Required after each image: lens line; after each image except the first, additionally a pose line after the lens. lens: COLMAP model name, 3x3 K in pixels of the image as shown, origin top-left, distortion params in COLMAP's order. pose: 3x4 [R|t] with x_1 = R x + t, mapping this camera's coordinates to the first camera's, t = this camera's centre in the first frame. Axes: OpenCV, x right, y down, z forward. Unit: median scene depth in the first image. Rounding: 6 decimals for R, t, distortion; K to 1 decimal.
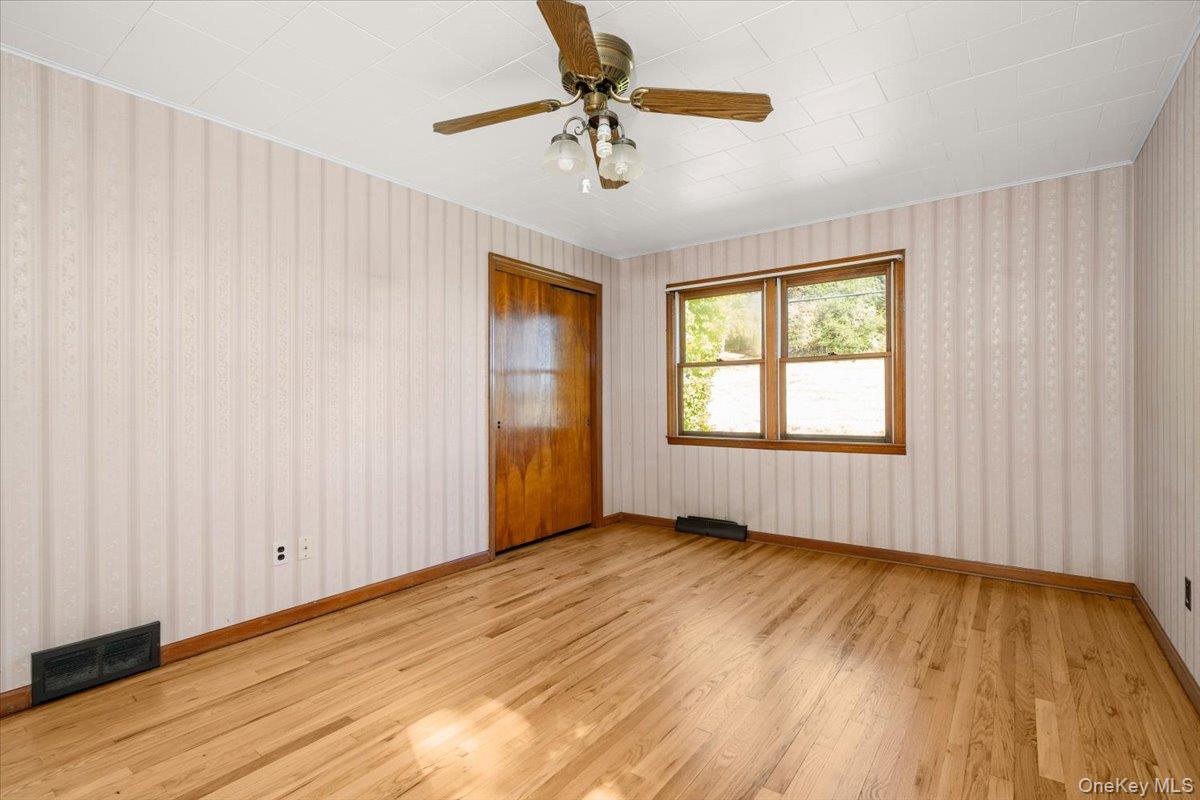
lens RADIAL K [[565.7, 0, 596.2], [0, 565.7, 399.9], [0, 0, 1]] dist [0.000074, 0.000705]
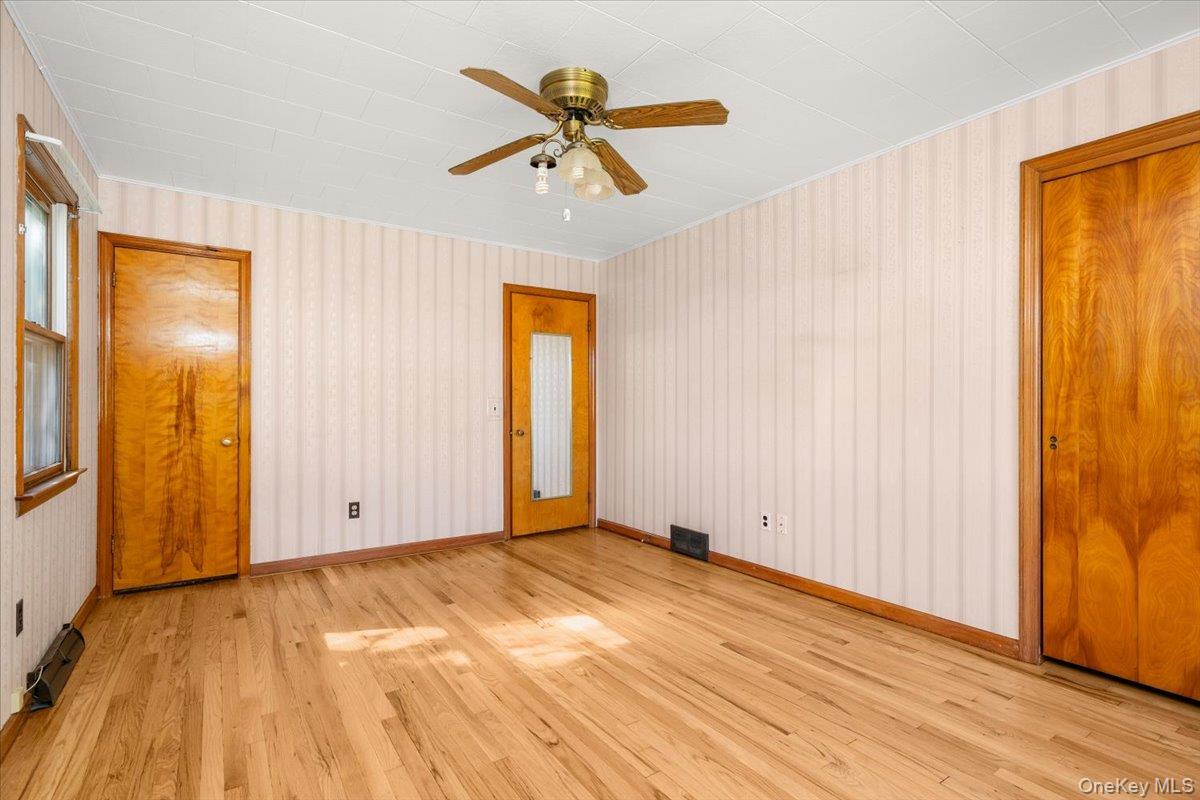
lens RADIAL K [[565.7, 0, 596.2], [0, 565.7, 399.9], [0, 0, 1]] dist [0.000074, 0.000705]
pose [[-0.334342, 0.001011, -0.942451, 0.631240], [0.005542, 0.999984, -0.000893, -0.002928], [0.942435, -0.005521, -0.334343, 0.875792]]
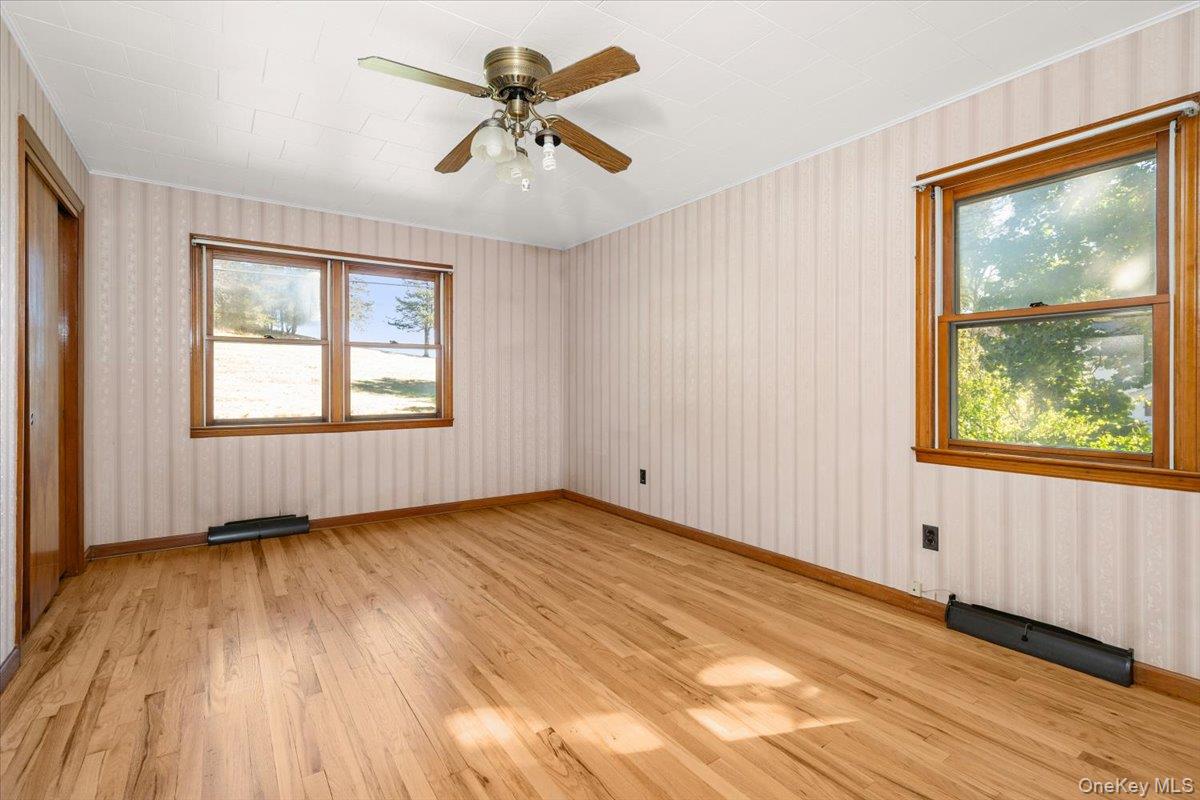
lens RADIAL K [[553.9, 0, 602.3], [0, 553.9, 387.6], [0, 0, 1]] dist [-0.001689, -0.000137]
pose [[0.314445, 0.000854, 0.949275, -0.599277], [-0.005242, 0.999986, 0.000837, 0.007234], [-0.949261, -0.005239, 0.314445, 0.317730]]
